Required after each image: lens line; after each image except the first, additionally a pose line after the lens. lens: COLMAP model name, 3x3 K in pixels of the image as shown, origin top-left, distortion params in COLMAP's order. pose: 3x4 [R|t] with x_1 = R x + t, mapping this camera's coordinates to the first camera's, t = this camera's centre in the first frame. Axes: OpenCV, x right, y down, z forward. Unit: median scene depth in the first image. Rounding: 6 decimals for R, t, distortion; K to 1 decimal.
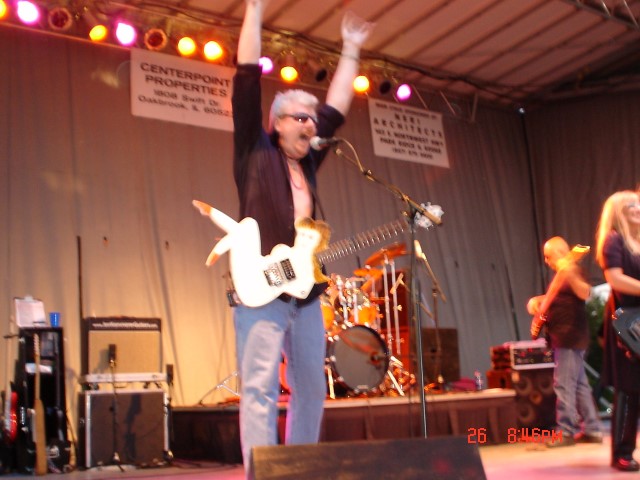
lens RADIAL K [[839.5, 0, 320.0], [0, 839.5, 240.0], [0, 0, 1]] dist [-0.114693, 0.027145]
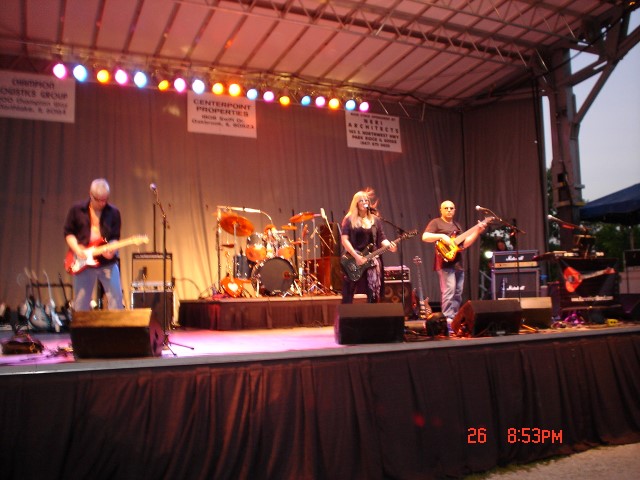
lens RADIAL K [[612.6, 0, 320.0], [0, 612.6, 240.0], [0, 0, 1]] dist [-0.116259, 0.089399]
pose [[0.985826, 0.005624, -0.167674, 0.245758], [0.010415, 0.995458, 0.094627, -0.041405], [0.167445, -0.095032, 0.981291, -0.195751]]
